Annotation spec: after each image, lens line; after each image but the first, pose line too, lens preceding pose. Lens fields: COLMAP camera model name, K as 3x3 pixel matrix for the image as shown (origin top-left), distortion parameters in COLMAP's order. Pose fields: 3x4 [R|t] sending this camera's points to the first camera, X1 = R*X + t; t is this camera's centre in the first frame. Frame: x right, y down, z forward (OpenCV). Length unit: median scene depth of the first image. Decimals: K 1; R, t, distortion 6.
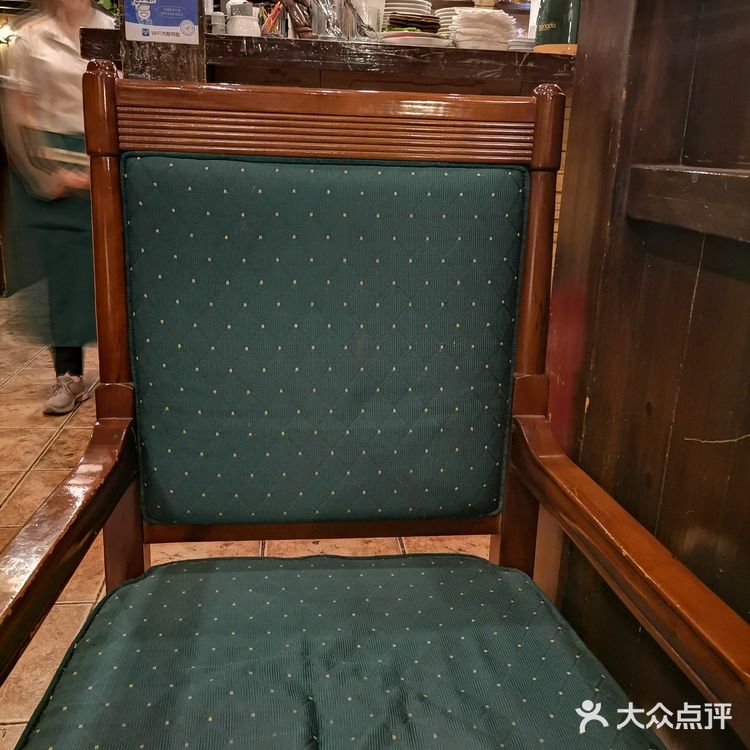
lens RADIAL K [[756.2, 0, 375.6], [0, 756.2, 372.9], [0, 0, 1]] dist [0.037863, -0.025596]
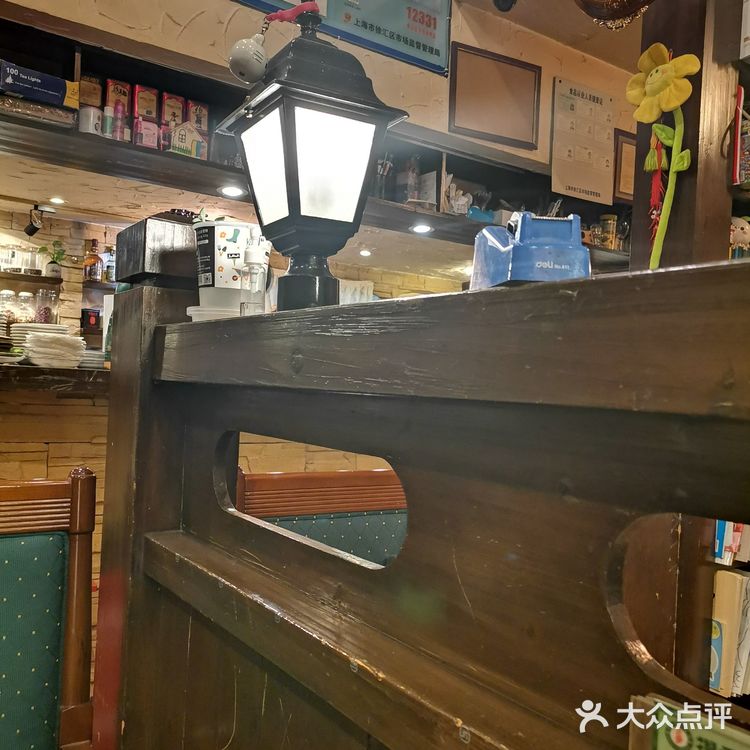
lens RADIAL K [[756.2, 0, 375.6], [0, 756.2, 372.9], [0, 0, 1]] dist [0.037863, -0.025596]
pose [[0.881180, 0.011354, 0.472644, 0.050430], [0.122536, 0.960065, -0.251516, -0.138528], [-0.456625, 0.279547, 0.844599, -0.351522]]
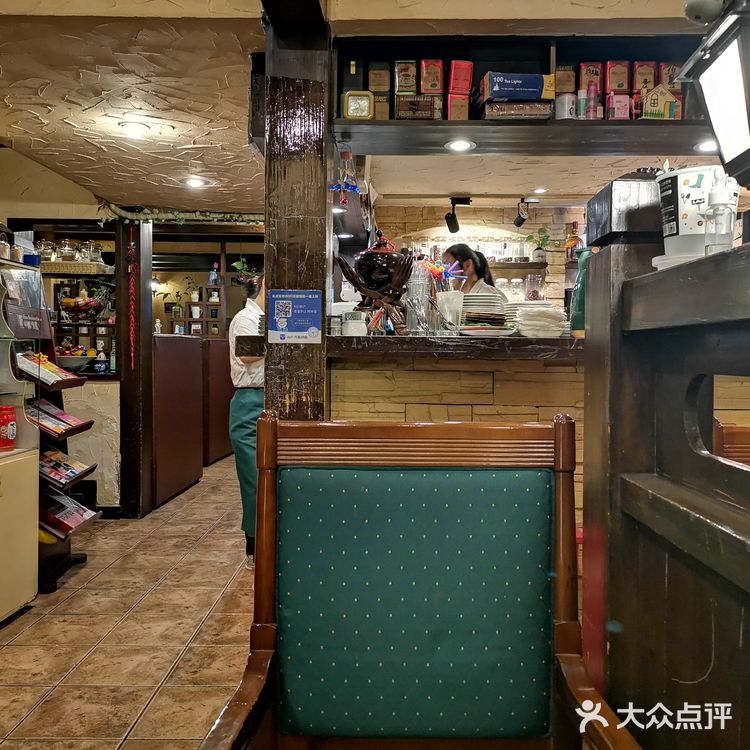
lens RADIAL K [[756.2, 0, 375.6], [0, 756.2, 372.9], [0, 0, 1]] dist [0.037863, -0.025596]
pose [[0.991447, -0.025339, -0.128030, 0.055478], [-0.009642, 0.964071, -0.265471, -0.061290], [0.130156, 0.264434, 0.955580, -0.435866]]
